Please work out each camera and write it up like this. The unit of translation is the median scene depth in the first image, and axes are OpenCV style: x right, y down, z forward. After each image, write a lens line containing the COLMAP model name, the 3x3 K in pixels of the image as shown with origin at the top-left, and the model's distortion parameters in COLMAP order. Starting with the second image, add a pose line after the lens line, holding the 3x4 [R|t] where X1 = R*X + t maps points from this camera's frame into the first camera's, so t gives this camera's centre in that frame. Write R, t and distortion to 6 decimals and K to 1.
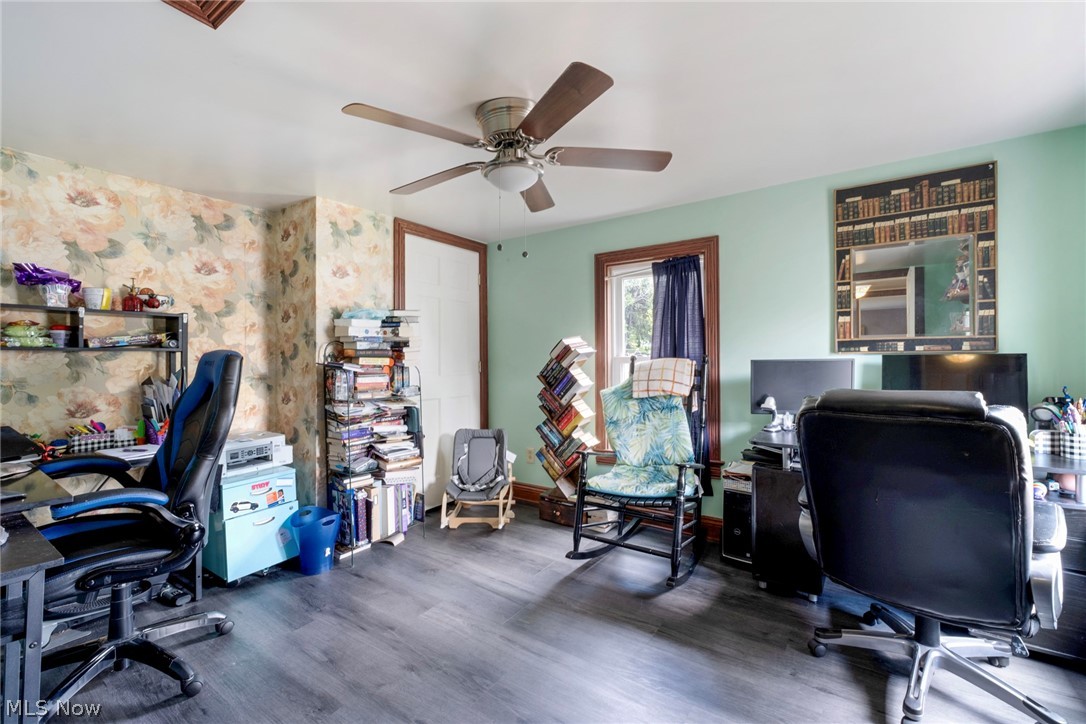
lens RADIAL K [[460.9, 0, 542.9], [0, 460.9, 366.3], [0, 0, 1]] dist [-0.002243, 0.000289]
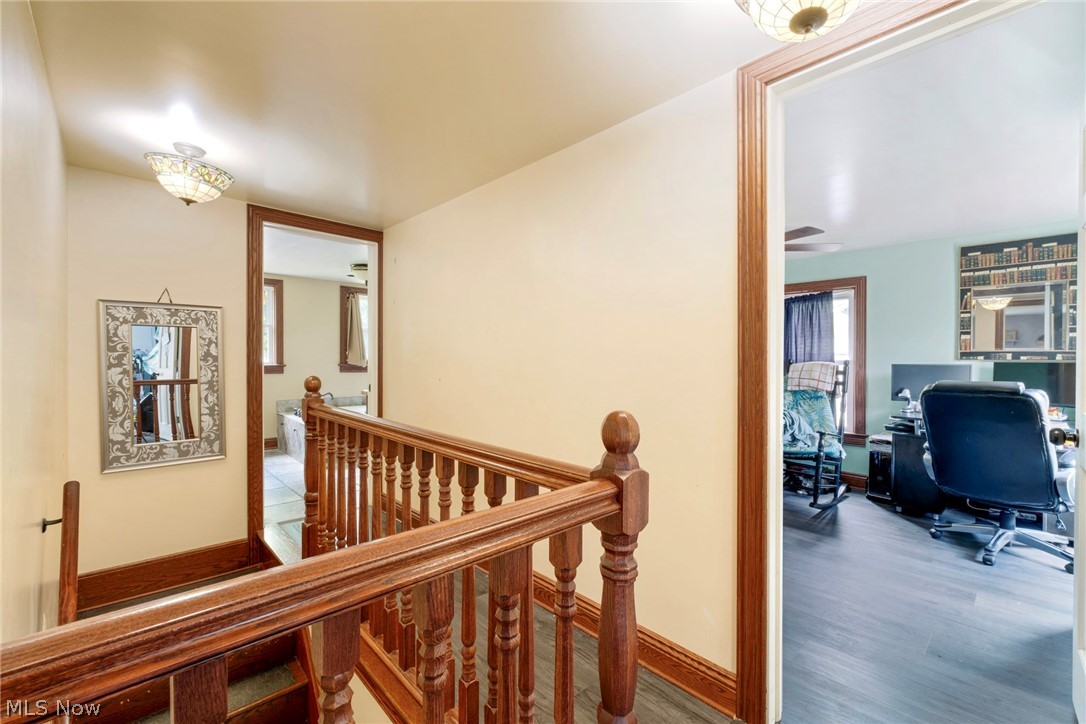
lens RADIAL K [[460.9, 0, 542.9], [0, 460.9, 366.3], [0, 0, 1]] dist [-0.002243, 0.000289]
pose [[0.977307, 0.011998, -0.211488, -0.355880], [-0.011160, 0.999924, 0.005157, -0.002981], [0.211534, -0.002680, 0.977367, -0.734015]]
